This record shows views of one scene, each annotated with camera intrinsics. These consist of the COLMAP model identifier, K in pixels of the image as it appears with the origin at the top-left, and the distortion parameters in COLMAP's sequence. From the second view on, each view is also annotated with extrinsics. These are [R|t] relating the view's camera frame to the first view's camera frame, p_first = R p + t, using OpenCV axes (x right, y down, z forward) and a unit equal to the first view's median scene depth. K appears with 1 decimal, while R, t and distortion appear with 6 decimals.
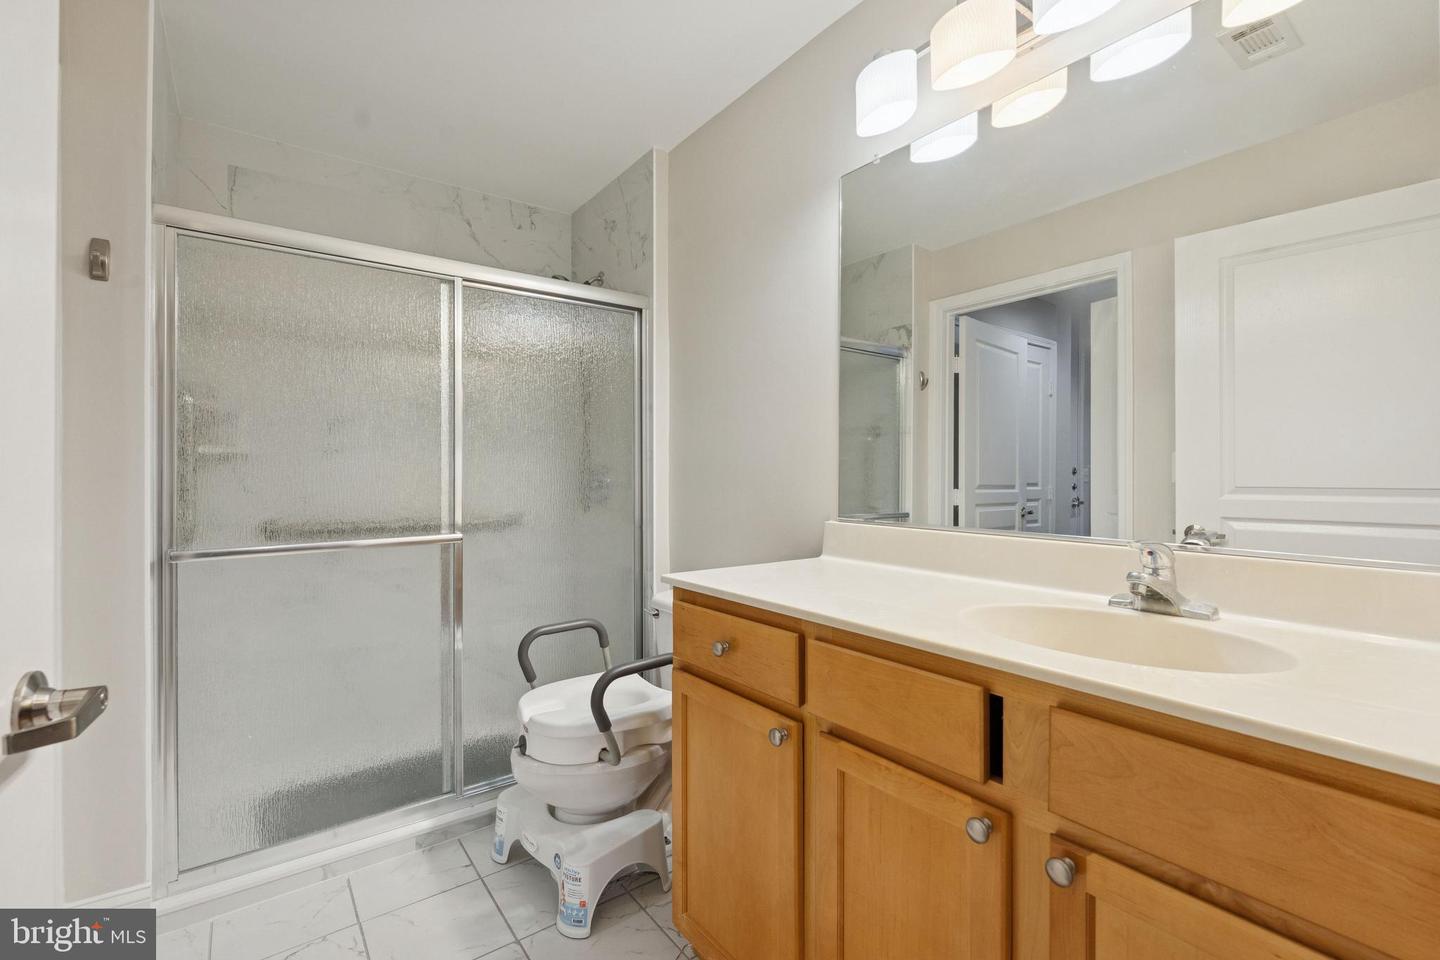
lens RADIAL K [[641.2, 0, 720.1], [0, 641.2, 478.2], [0, 0, 1]] dist [-0.004805, 0.002088]
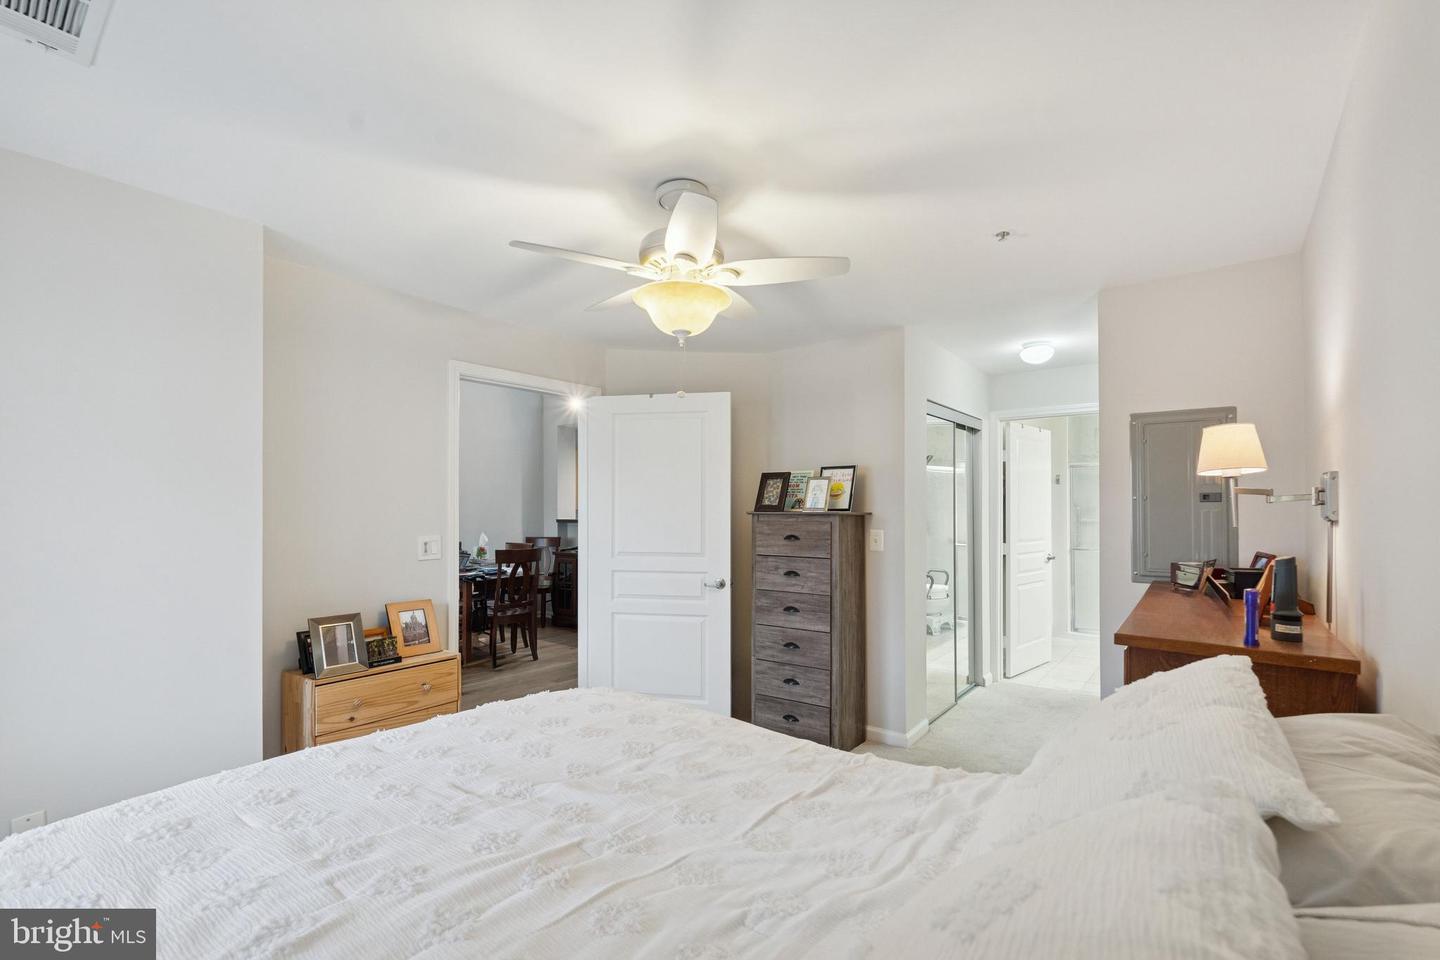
lens RADIAL K [[641.2, 0, 720.1], [0, 641.2, 487.5], [0, 0, 1]] dist [-0.004805, 0.002088]
pose [[0.274952, -0.008729, -0.961418, 2.584615], [-0.003946, 0.999940, -0.010207, -0.229892], [0.961450, 0.006601, 0.274901, -2.409789]]
